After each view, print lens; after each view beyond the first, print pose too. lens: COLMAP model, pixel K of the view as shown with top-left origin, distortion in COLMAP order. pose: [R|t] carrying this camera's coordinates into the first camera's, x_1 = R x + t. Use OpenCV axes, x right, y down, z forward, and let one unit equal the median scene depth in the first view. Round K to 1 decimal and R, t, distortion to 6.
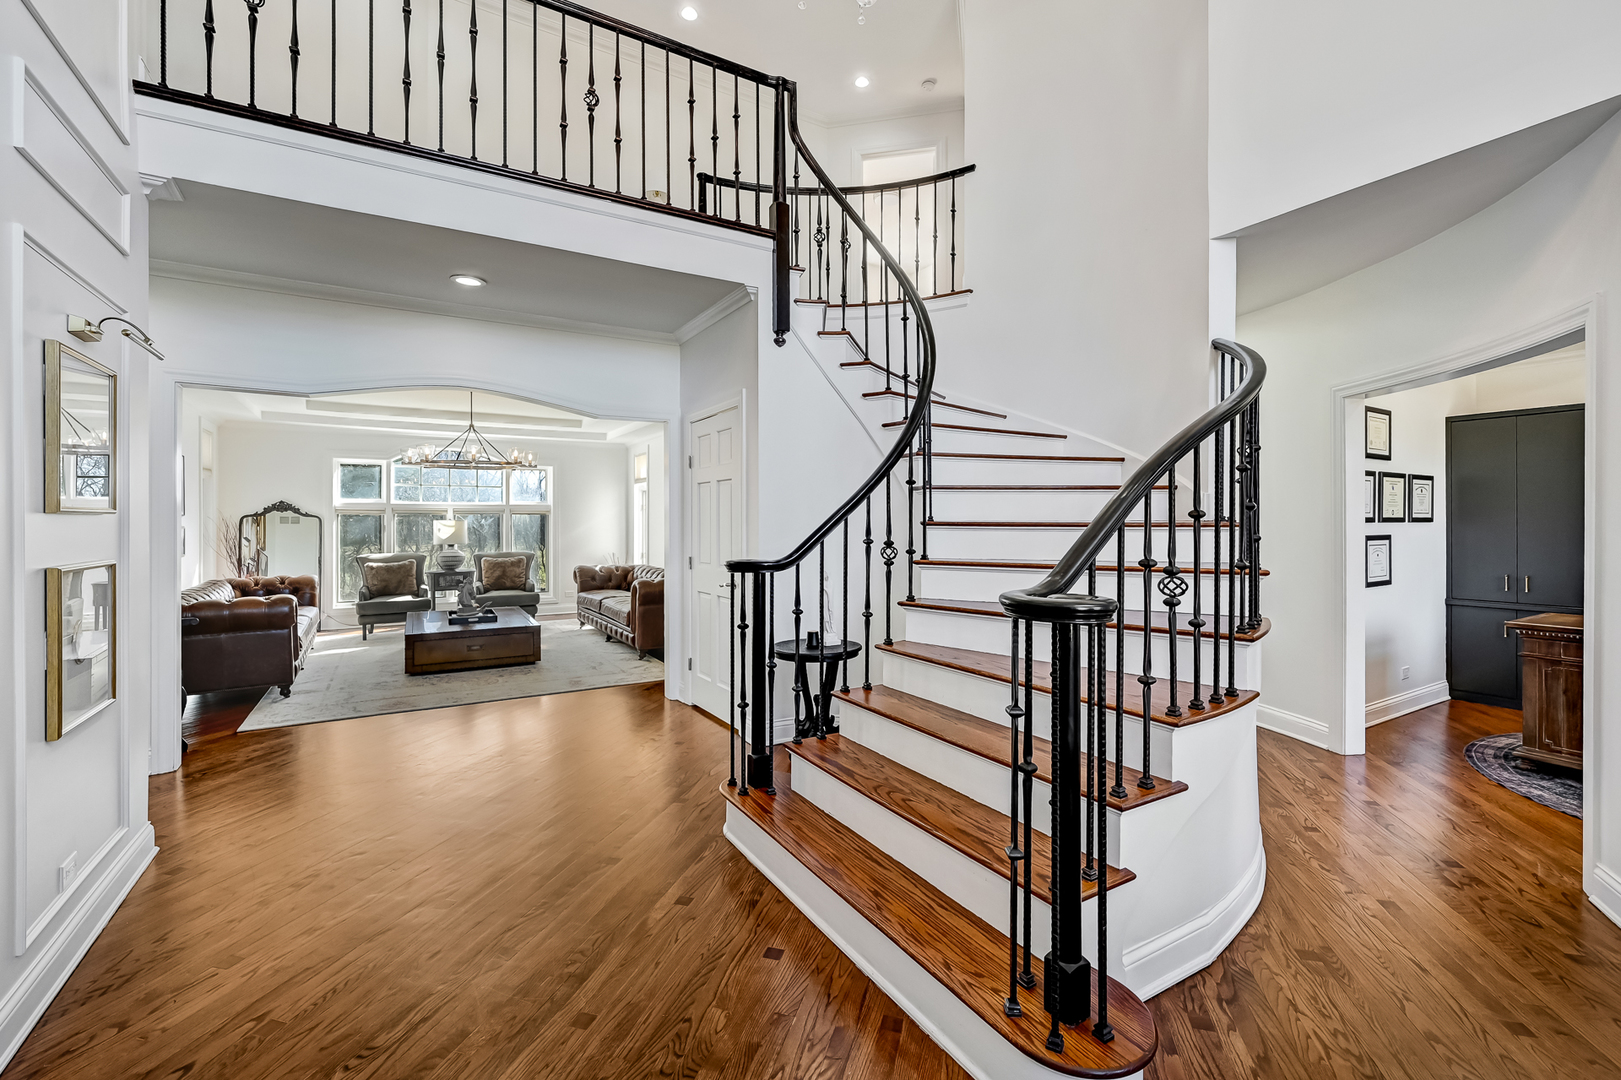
lens RADIAL K [[713.2, 0, 817.4], [0, 713.2, 522.9], [0, 0, 1]] dist [0.000996, 0.000172]
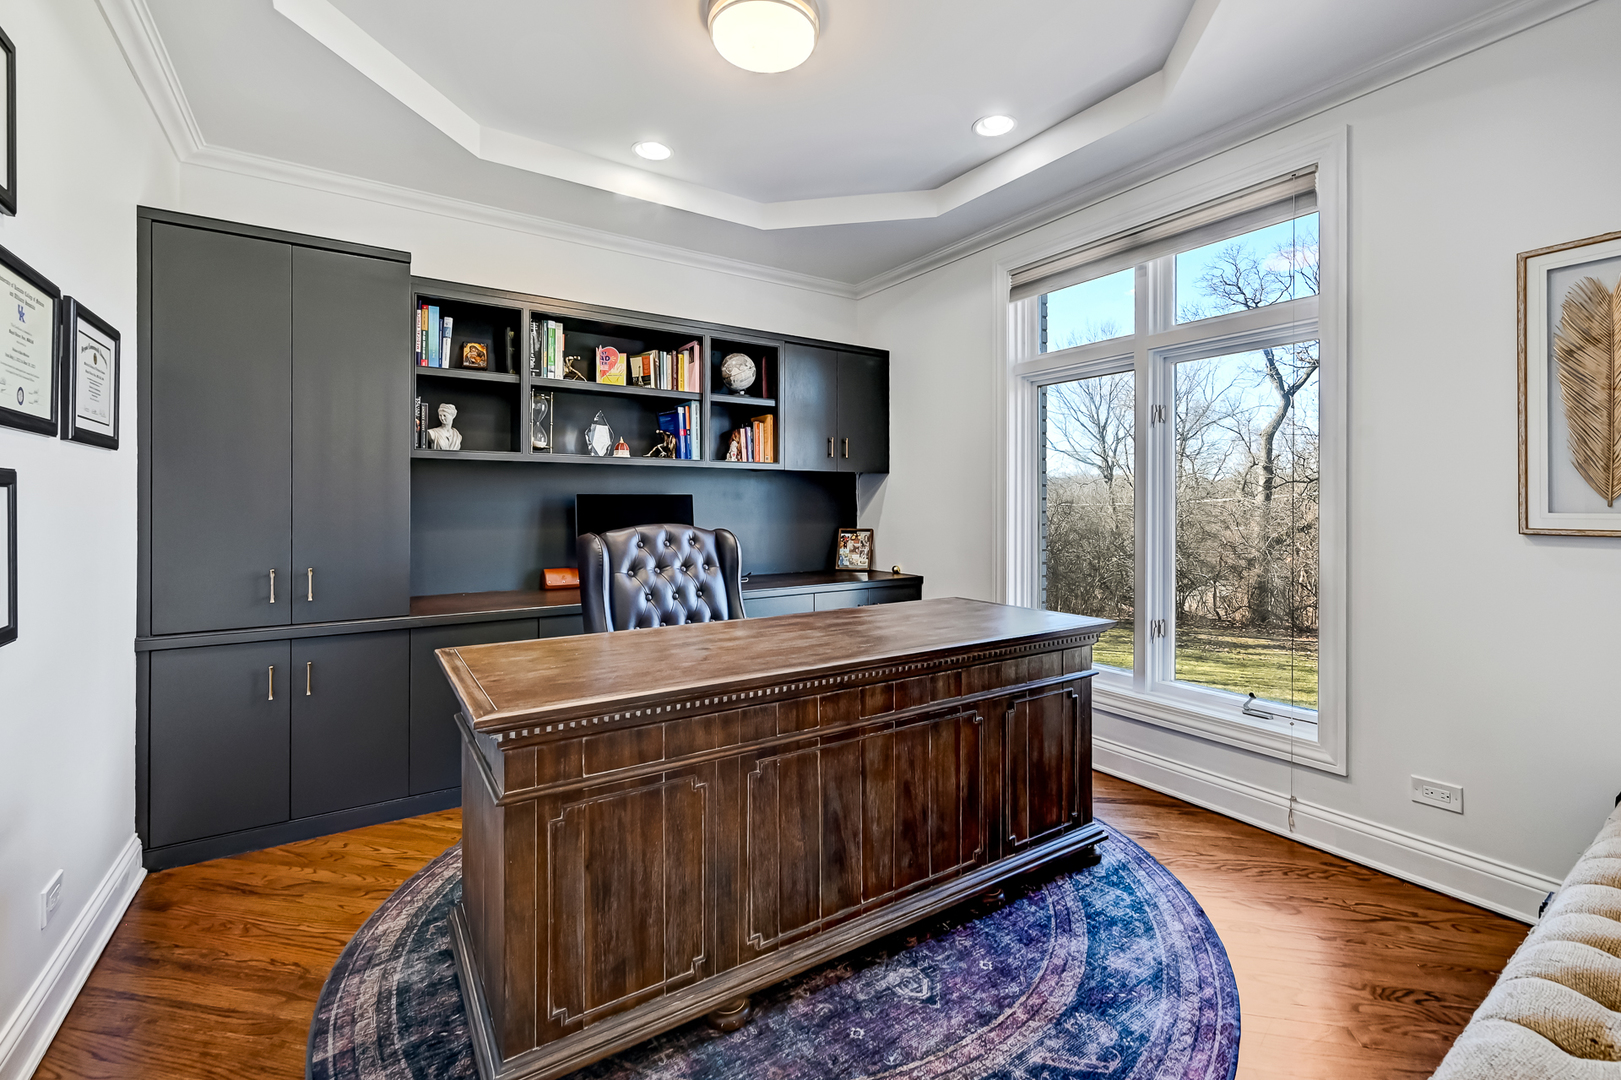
lens RADIAL K [[686.5, 0, 807.3], [0, 686.5, 500.9], [0, 0, 1]] dist [0.000204, -0.000017]
pose [[-0.037781, 0.004453, 0.999276, 0.484928], [0.000039, 0.999990, -0.004455, 0.028921], [-0.999286, -0.000129, -0.037781, 0.651683]]
